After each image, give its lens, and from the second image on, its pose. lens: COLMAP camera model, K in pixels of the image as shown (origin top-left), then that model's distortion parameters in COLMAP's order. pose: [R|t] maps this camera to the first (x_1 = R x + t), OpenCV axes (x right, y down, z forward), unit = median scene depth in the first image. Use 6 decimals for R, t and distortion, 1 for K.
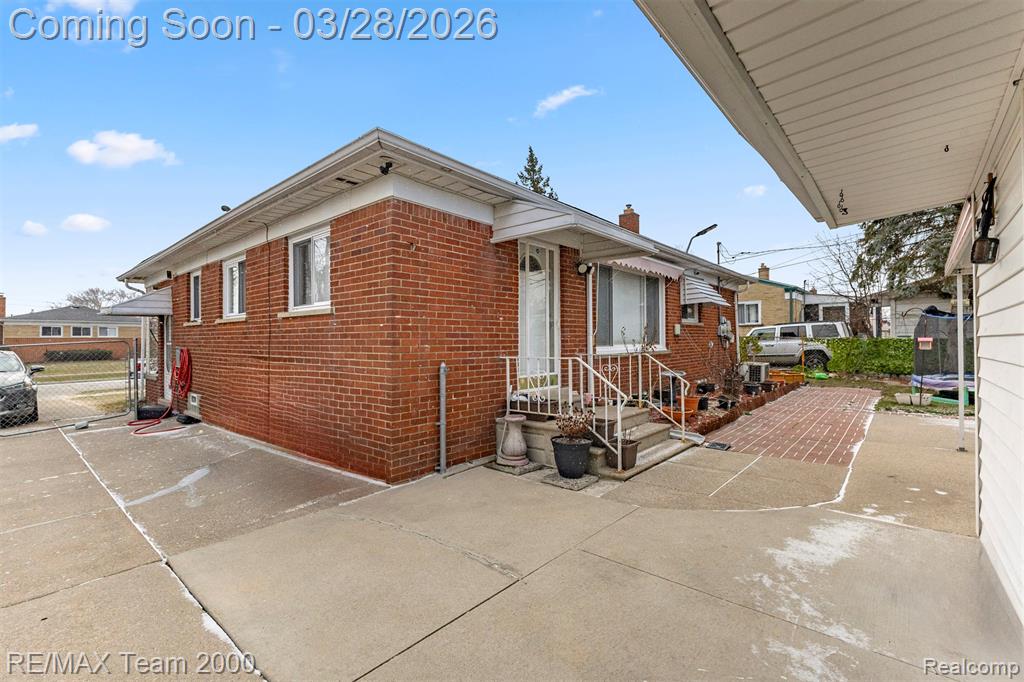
lens RADIAL K [[449.4, 0, 518.1], [0, 449.4, 340.0], [0, 0, 1]] dist [0.005481, 0.000113]
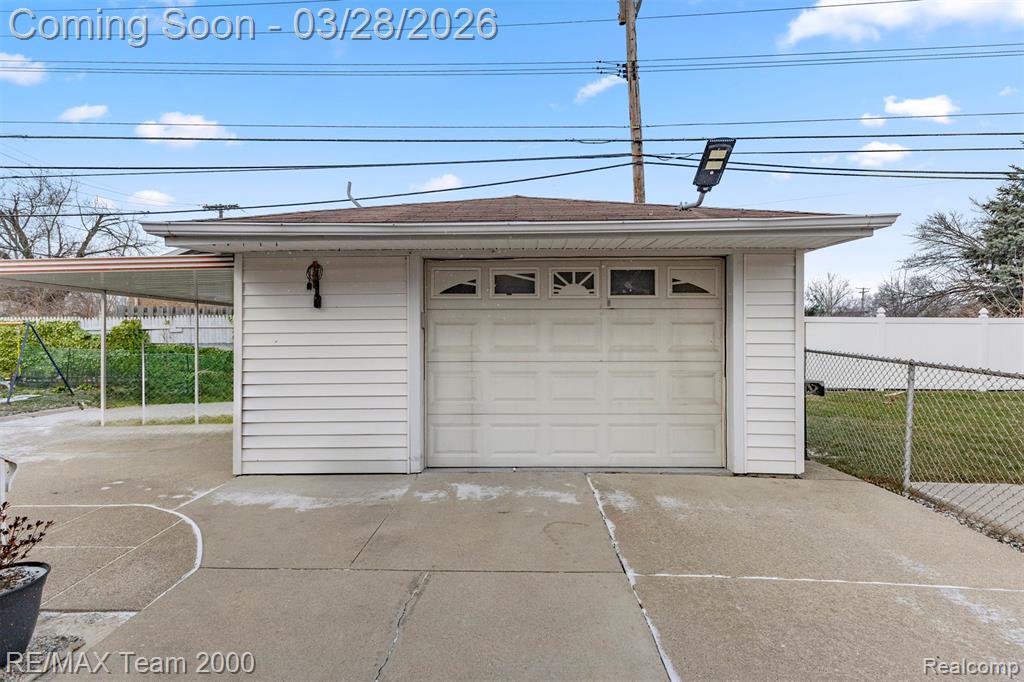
lens RADIAL K [[495.4, 0, 510.6], [0, 495.4, 332.6], [0, 0, 1]] dist [-0.003839, 0.000664]
pose [[-0.638984, 0.015171, 0.769070, -0.948496], [0.009937, 0.999885, -0.011467, -0.027406], [-0.769156, 0.000315, -0.639061, 1.453333]]
